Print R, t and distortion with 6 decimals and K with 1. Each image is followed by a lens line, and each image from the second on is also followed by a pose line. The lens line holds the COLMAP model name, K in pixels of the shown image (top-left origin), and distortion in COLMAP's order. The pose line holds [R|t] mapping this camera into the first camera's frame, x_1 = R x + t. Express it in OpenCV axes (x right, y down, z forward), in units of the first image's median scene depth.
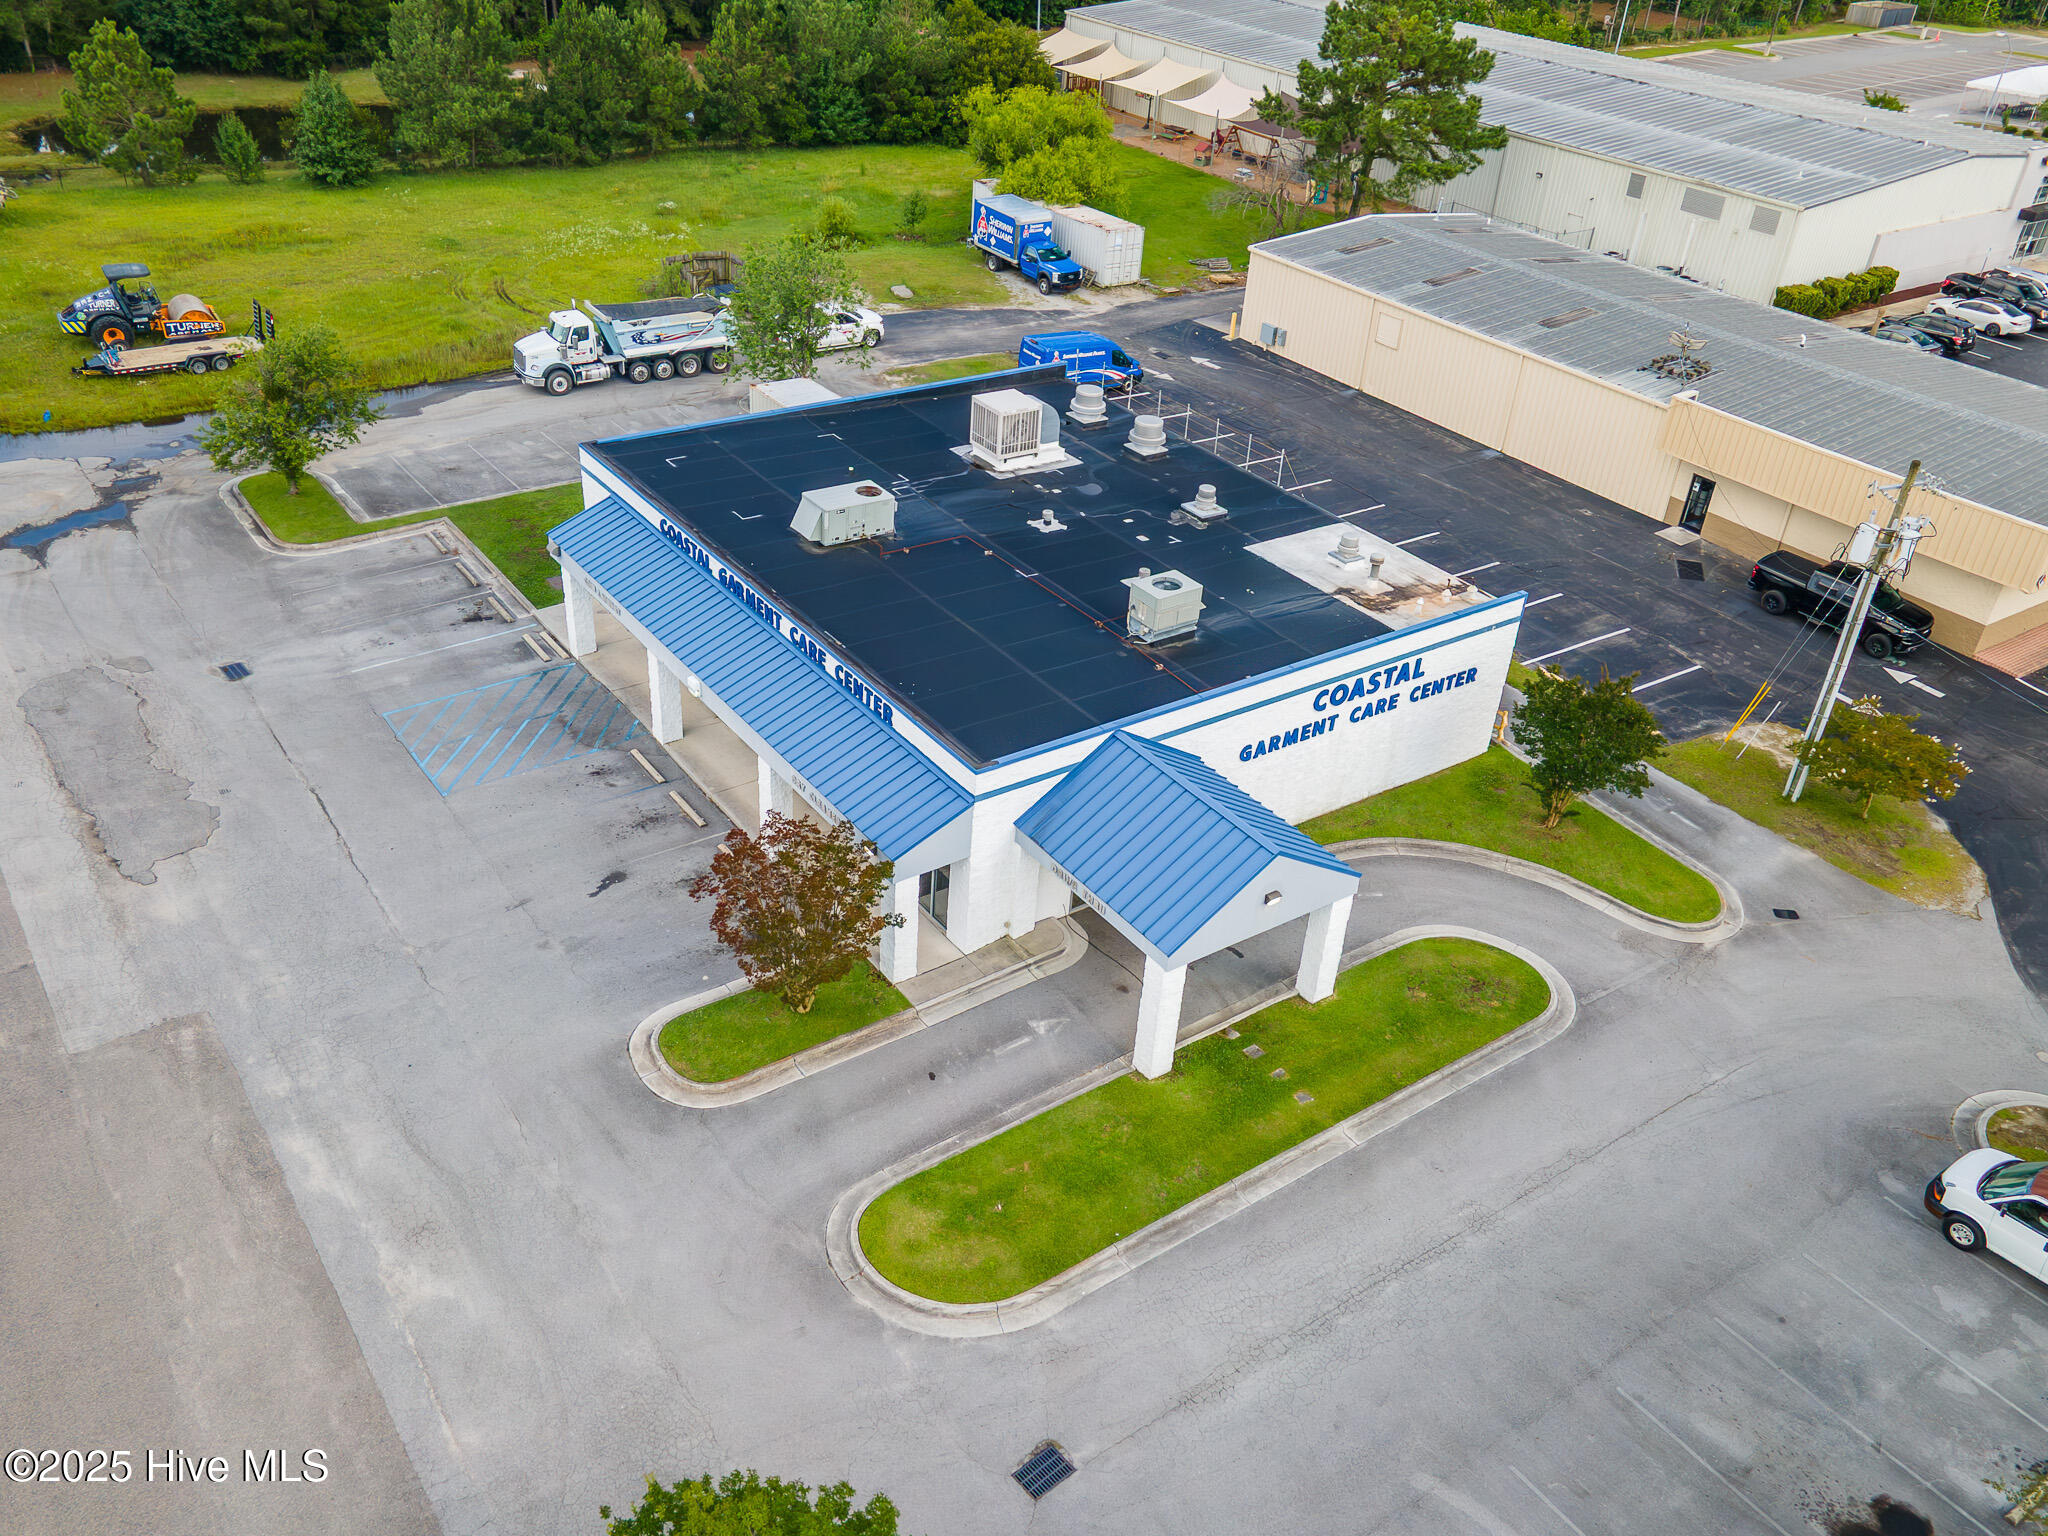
lens RADIAL K [[1659.8, 0, 1024.3], [0, 1659.8, 772.7], [0, 0, 1]] dist [0.028145, 0.035828]
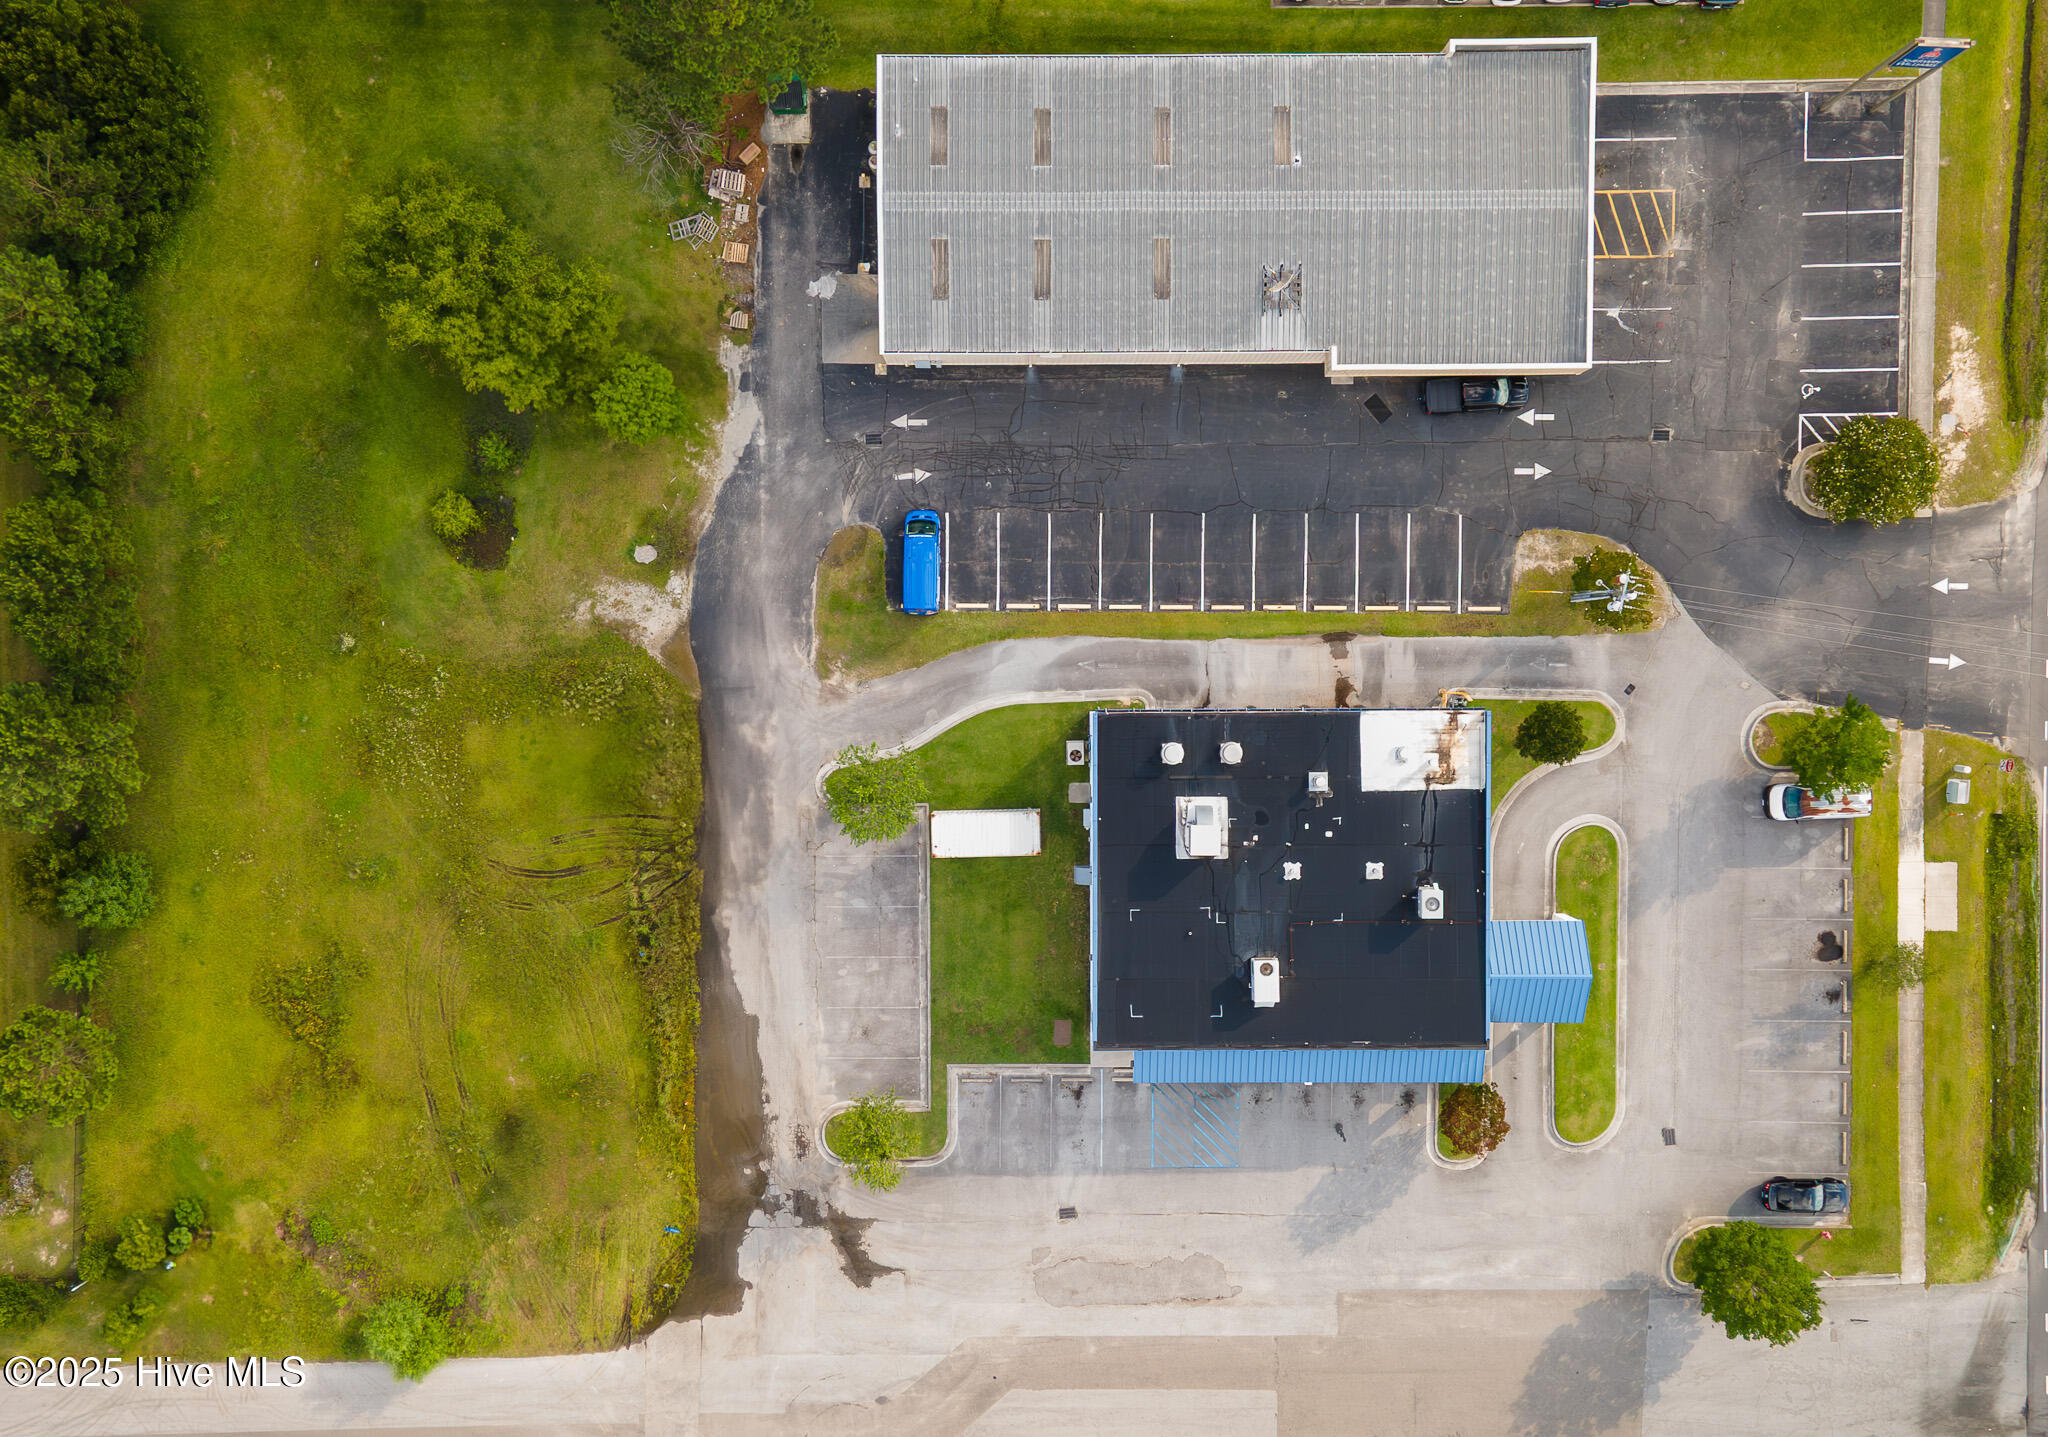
lens RADIAL K [[1876.7, 0, 1027.1], [0, 1876.7, 747.6], [0, 0, 1]] dist [0.049235, 0.000000]
pose [[0.576478, -0.811578, -0.094950, 0.172617], [0.466149, 0.231205, 0.853961, -2.368818], [-0.671103, -0.536550, 0.511601, 0.222781]]
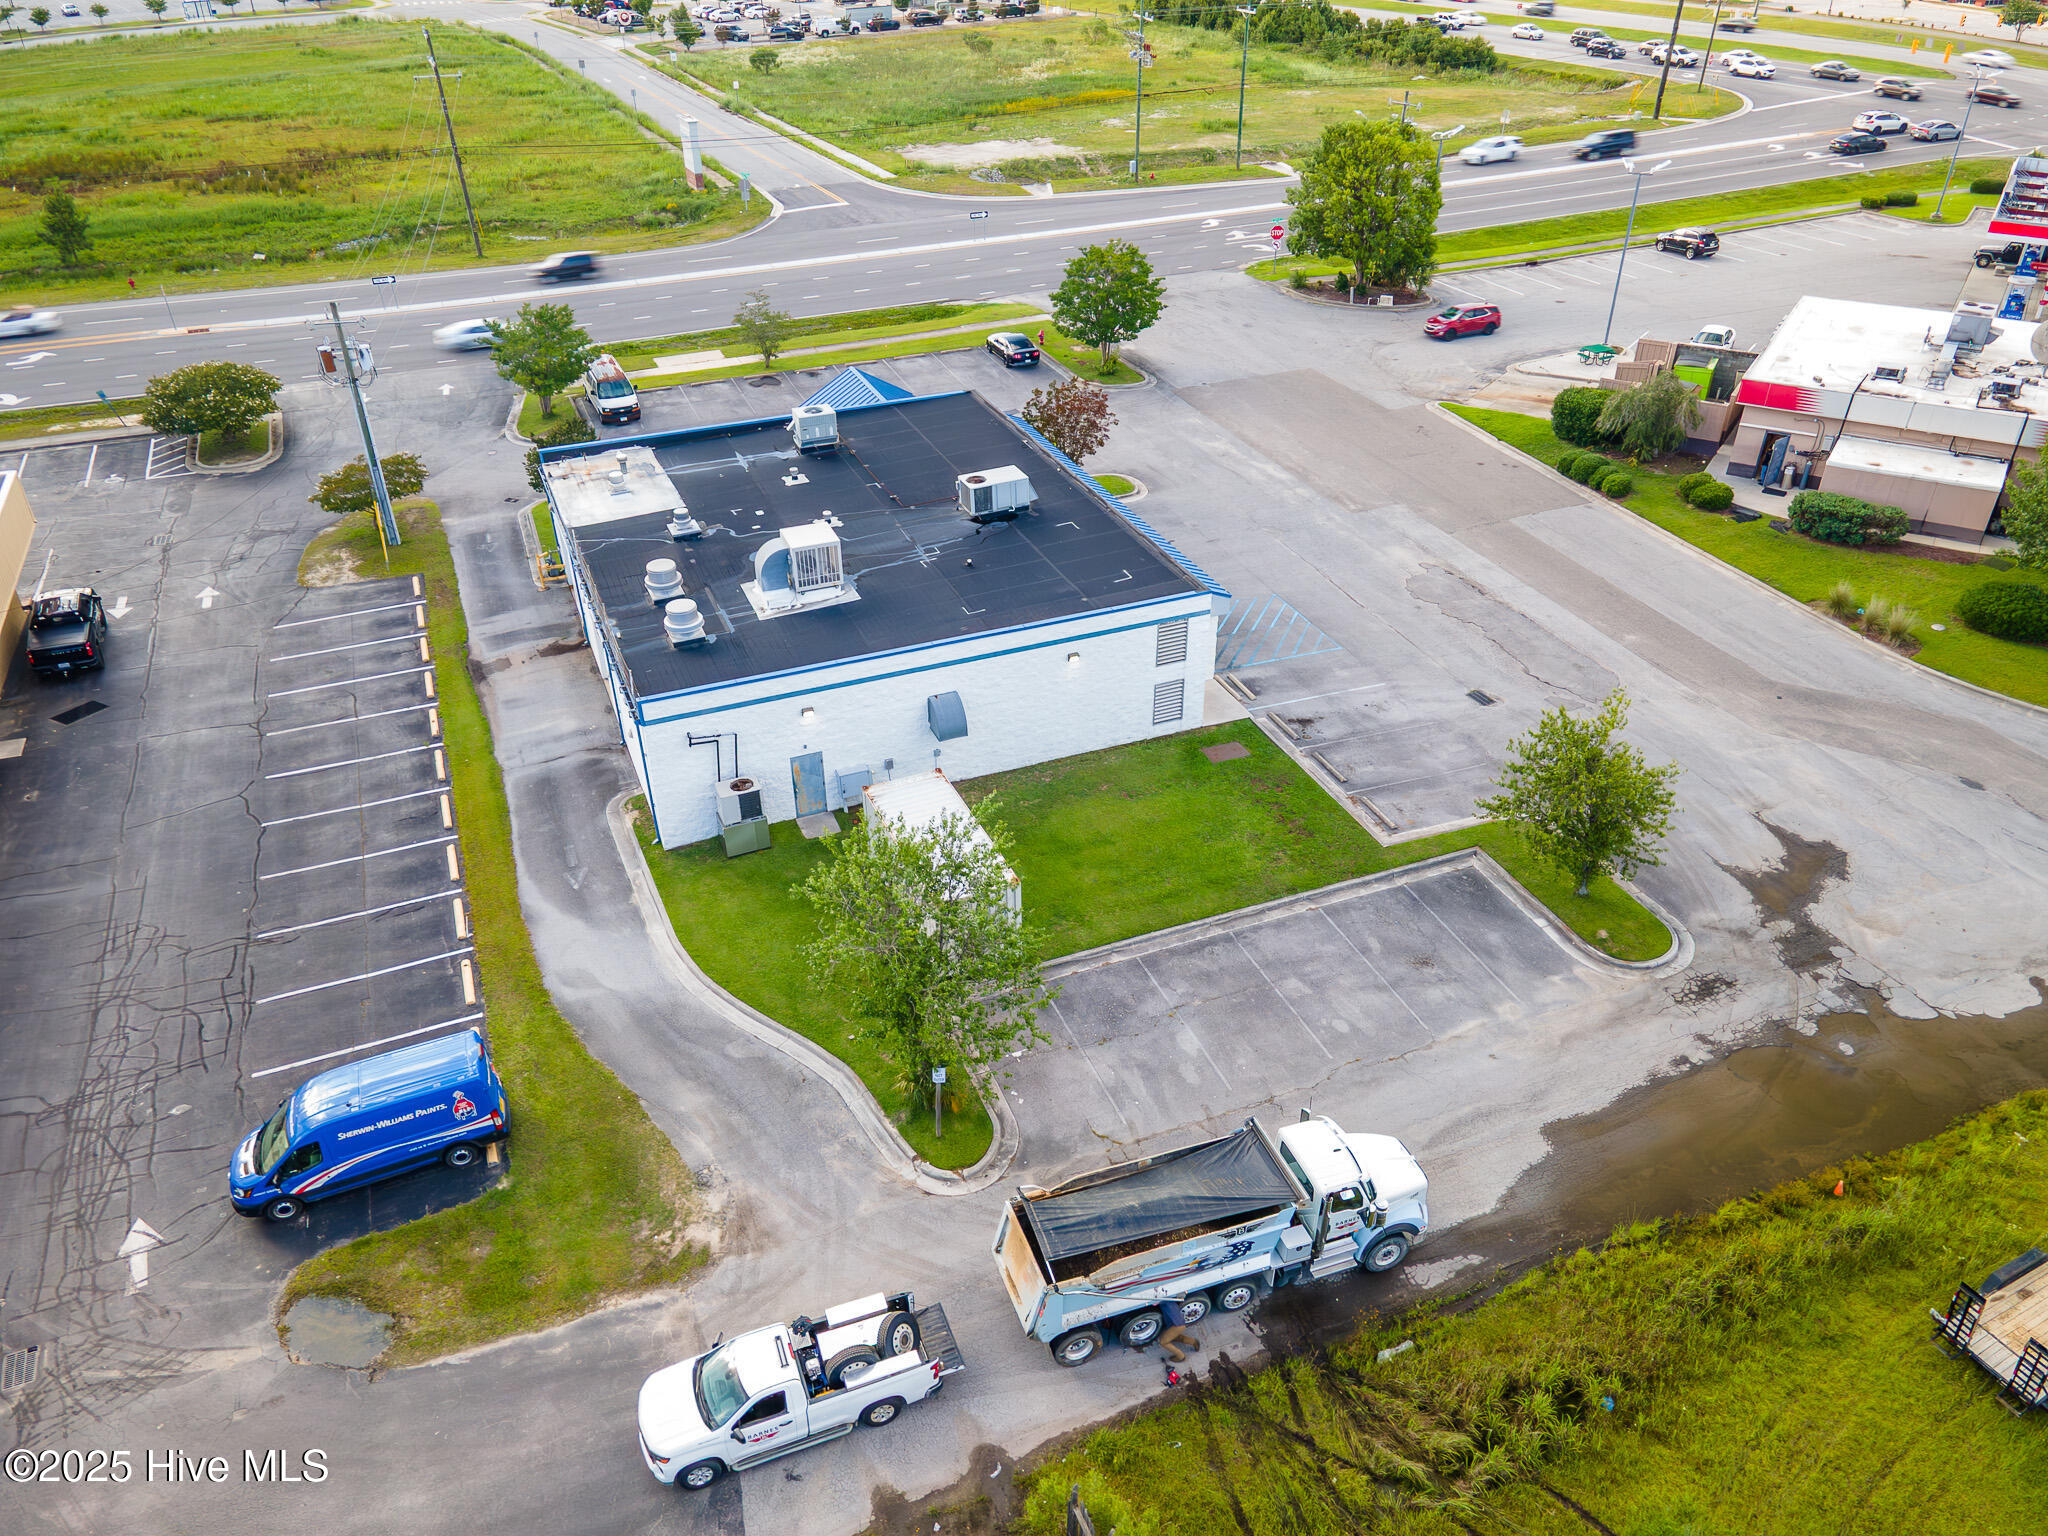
lens RADIAL K [[1502.9, 0, 1030.8], [0, 1502.9, 758.2], [0, 0, 1]] dist [0.034146, 0.024181]
pose [[-0.972664, -0.168333, 0.159966, -0.380718], [0.074968, 0.424352, 0.902388, -1.198955], [-0.219784, 0.889713, -0.400133, 1.756917]]
